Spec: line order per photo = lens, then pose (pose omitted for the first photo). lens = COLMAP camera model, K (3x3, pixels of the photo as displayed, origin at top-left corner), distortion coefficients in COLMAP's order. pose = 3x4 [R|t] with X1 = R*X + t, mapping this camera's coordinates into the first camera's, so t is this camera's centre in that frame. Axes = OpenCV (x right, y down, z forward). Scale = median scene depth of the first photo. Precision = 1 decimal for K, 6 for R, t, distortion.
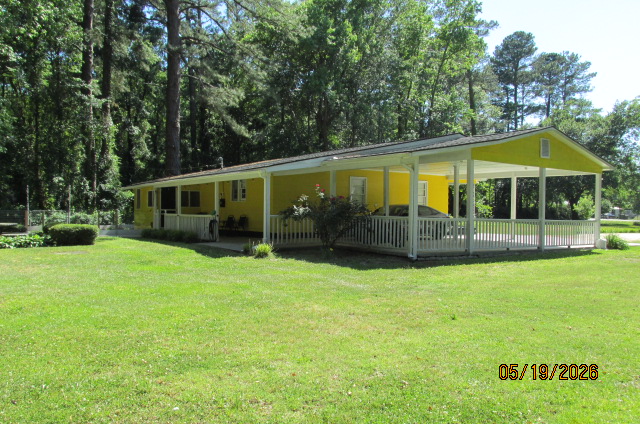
lens RADIAL K [[529.1, 0, 320.4], [0, 529.1, 207.5], [0, 0, 1]] dist [-0.039621, 0.007195]
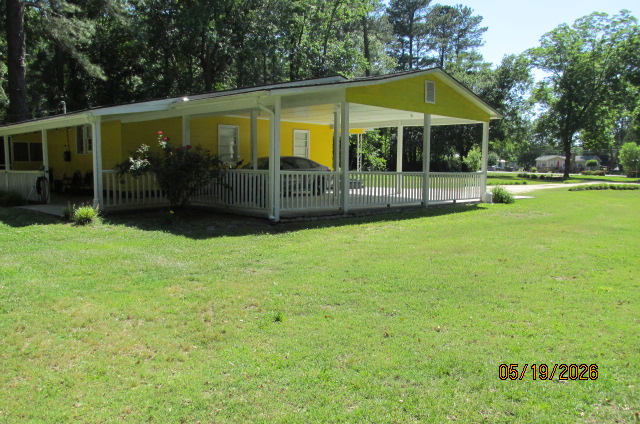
lens RADIAL K [[529.1, 0, 323.0], [0, 529.1, 208.6], [0, 0, 1]] dist [-0.039621, 0.007195]
pose [[0.982383, -0.022775, 0.185485, 0.049079], [0.006236, 0.995988, 0.089266, 0.002140], [-0.186774, -0.086536, 0.978584, 0.087776]]
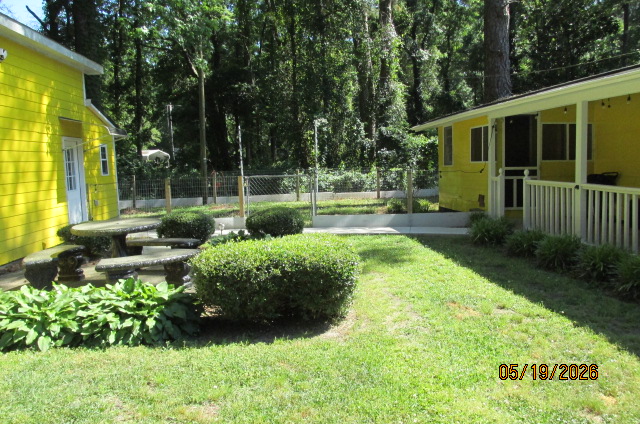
lens RADIAL K [[529.1, 0, 320.4], [0, 529.1, 215.0], [0, 0, 1]] dist [-0.039621, 0.007195]
pose [[0.868593, 0.025184, -0.494886, -0.191648], [0.030626, 0.994070, 0.104340, -0.006640], [0.494579, -0.105785, 0.862671, 0.476101]]
